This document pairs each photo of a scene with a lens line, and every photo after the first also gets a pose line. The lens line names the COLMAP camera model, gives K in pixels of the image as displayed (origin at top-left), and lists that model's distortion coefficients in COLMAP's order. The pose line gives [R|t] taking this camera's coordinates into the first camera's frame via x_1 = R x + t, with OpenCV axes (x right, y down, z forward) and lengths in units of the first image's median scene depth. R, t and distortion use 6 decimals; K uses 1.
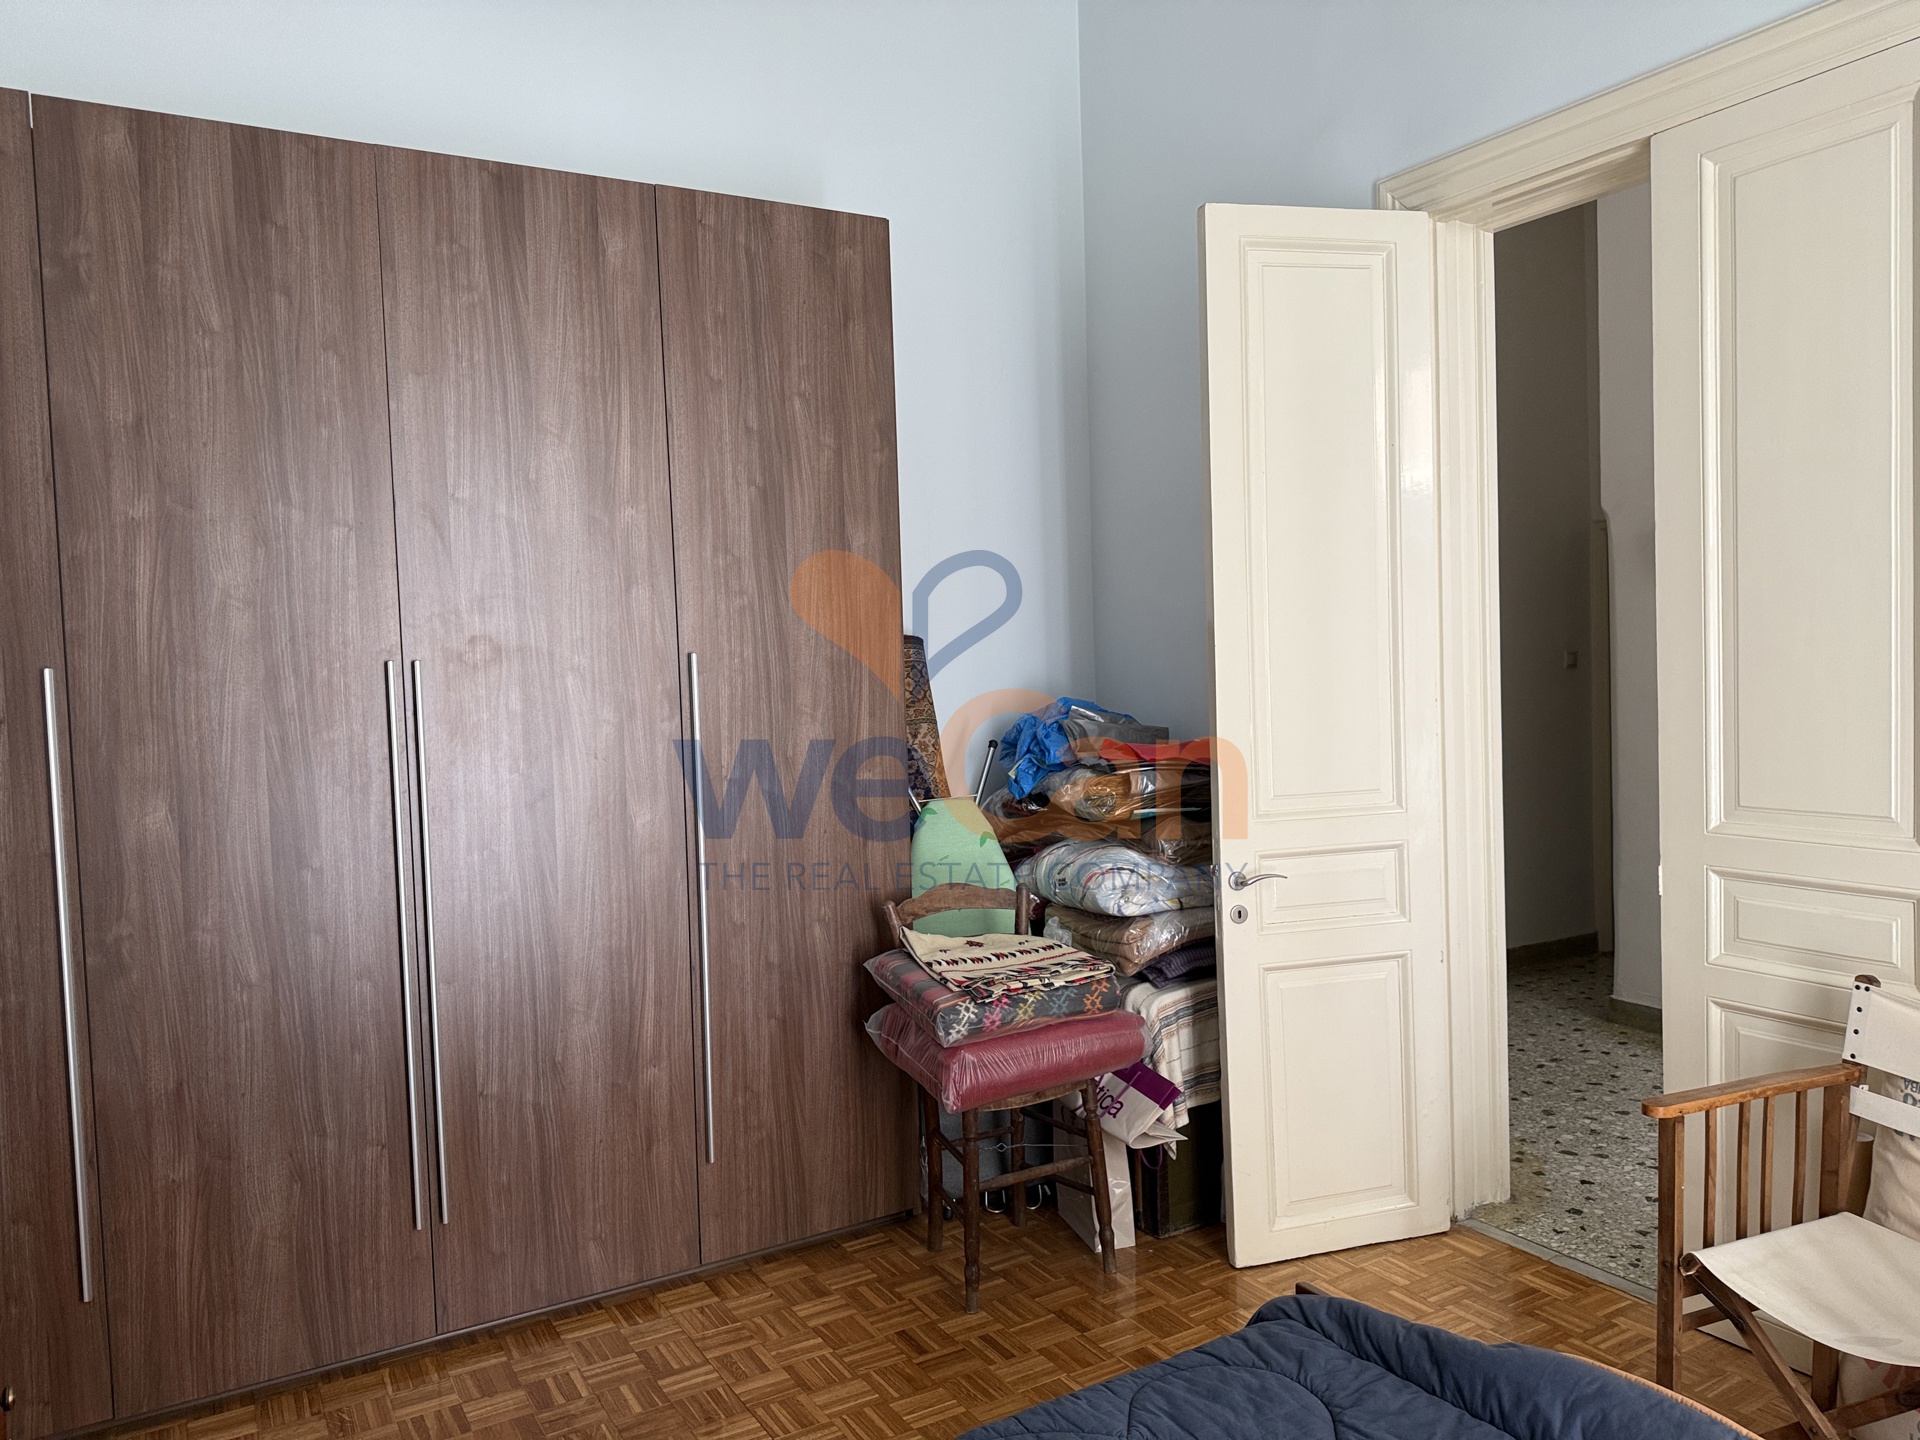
lens RADIAL K [[1358.9, 0, 959.7], [0, 1358.9, 712.1], [0, 0, 1]] dist [0.131640, -0.154759]
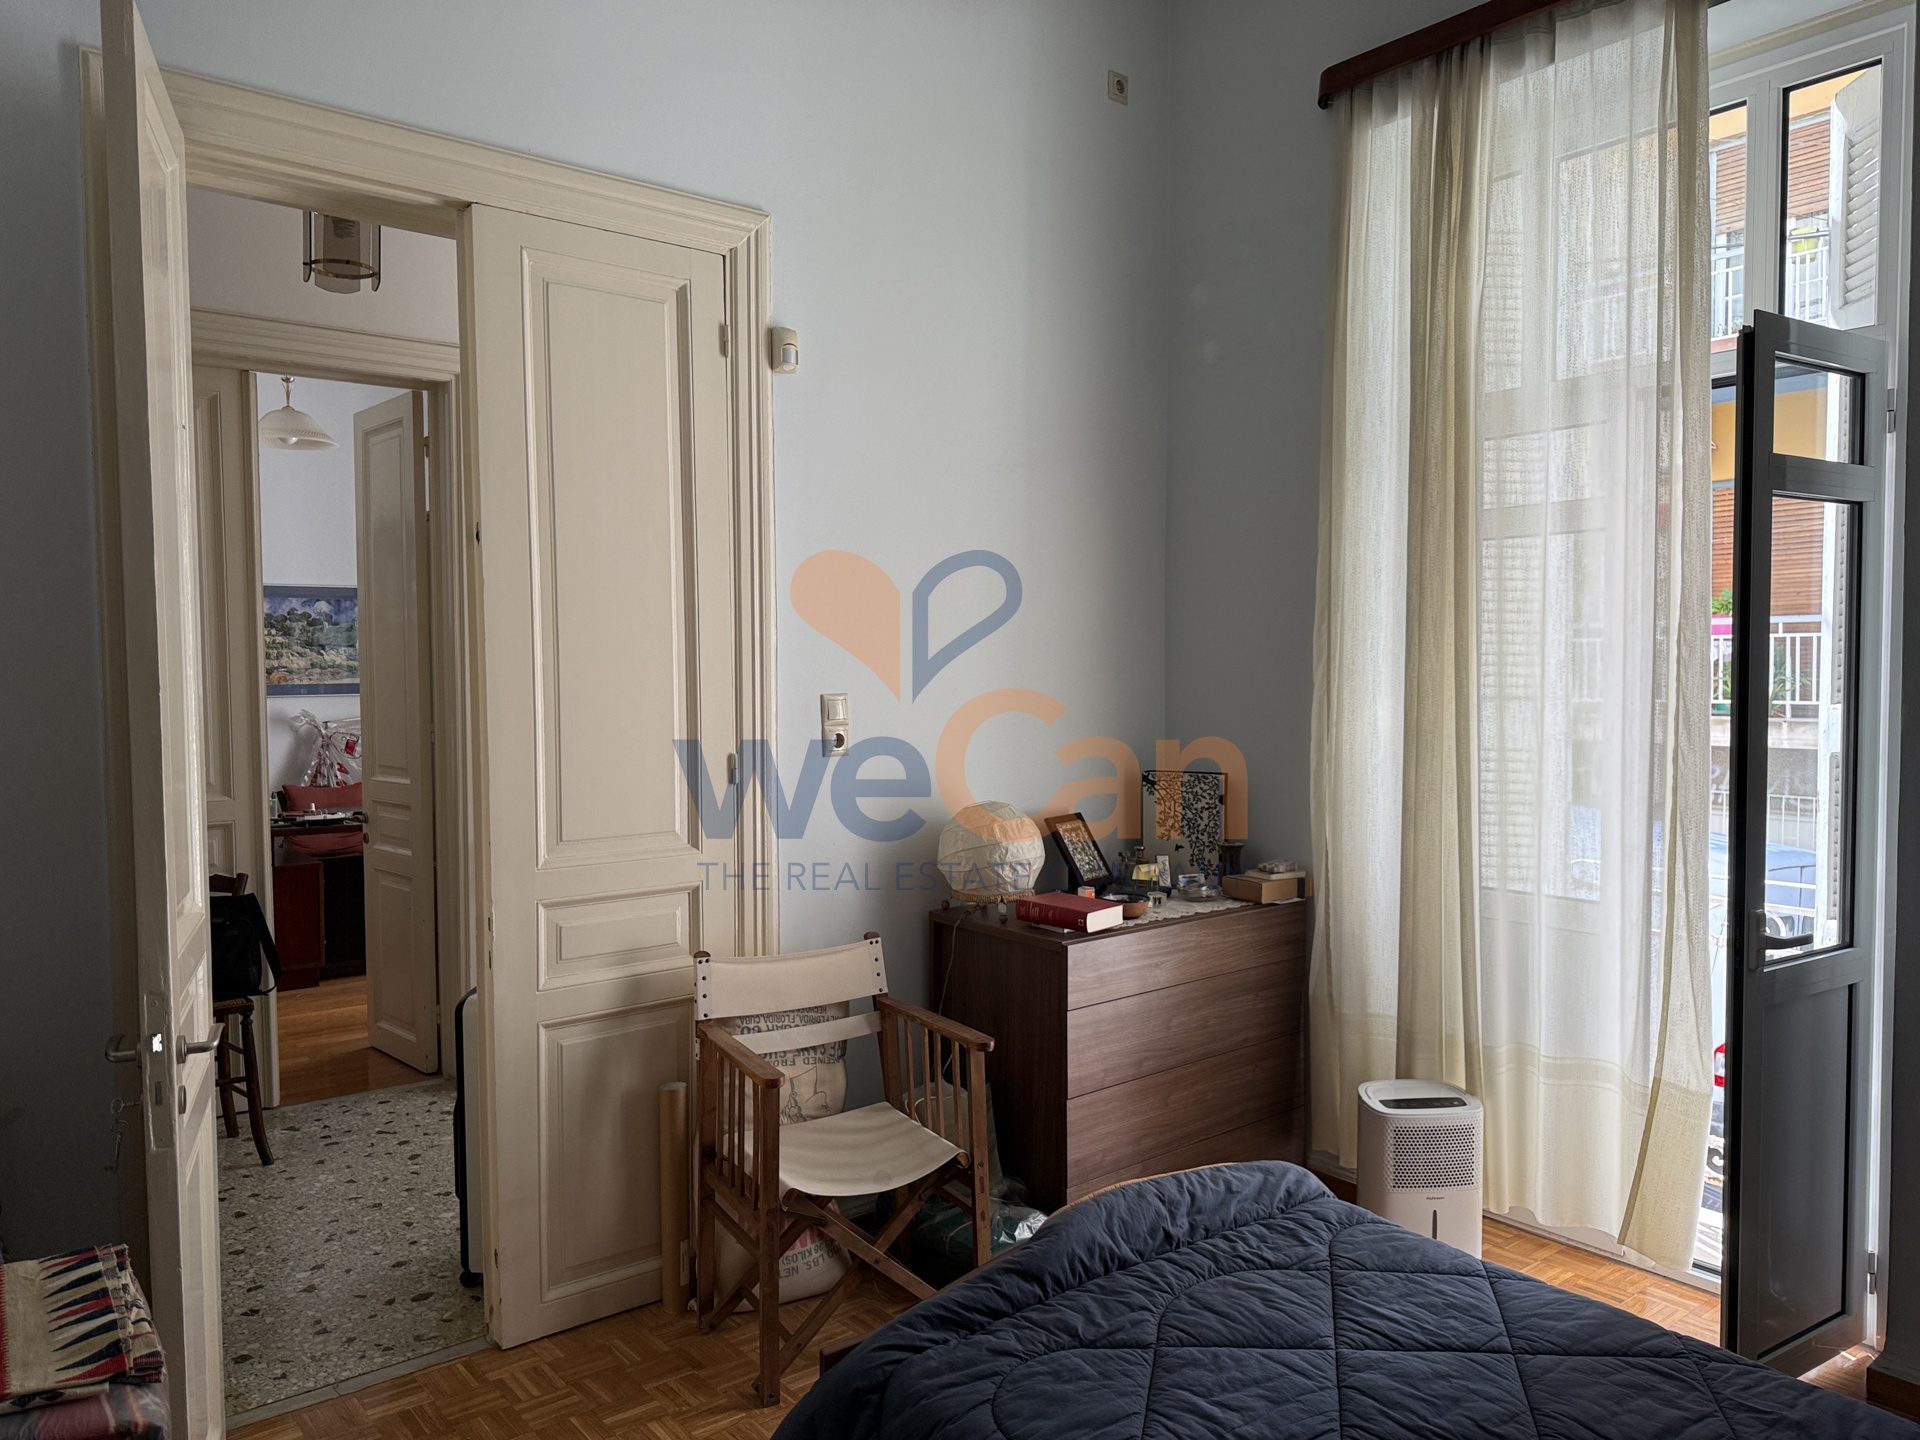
lens RADIAL K [[1358.9, 0, 959.7], [0, 1358.9, 712.1], [0, 0, 1]] dist [0.131640, -0.154759]
pose [[-0.145110, 0.012581, 0.989336, -0.605384], [0.051055, 0.998682, -0.005211, -0.013952], [-0.988097, 0.049754, -0.145561, 0.874143]]
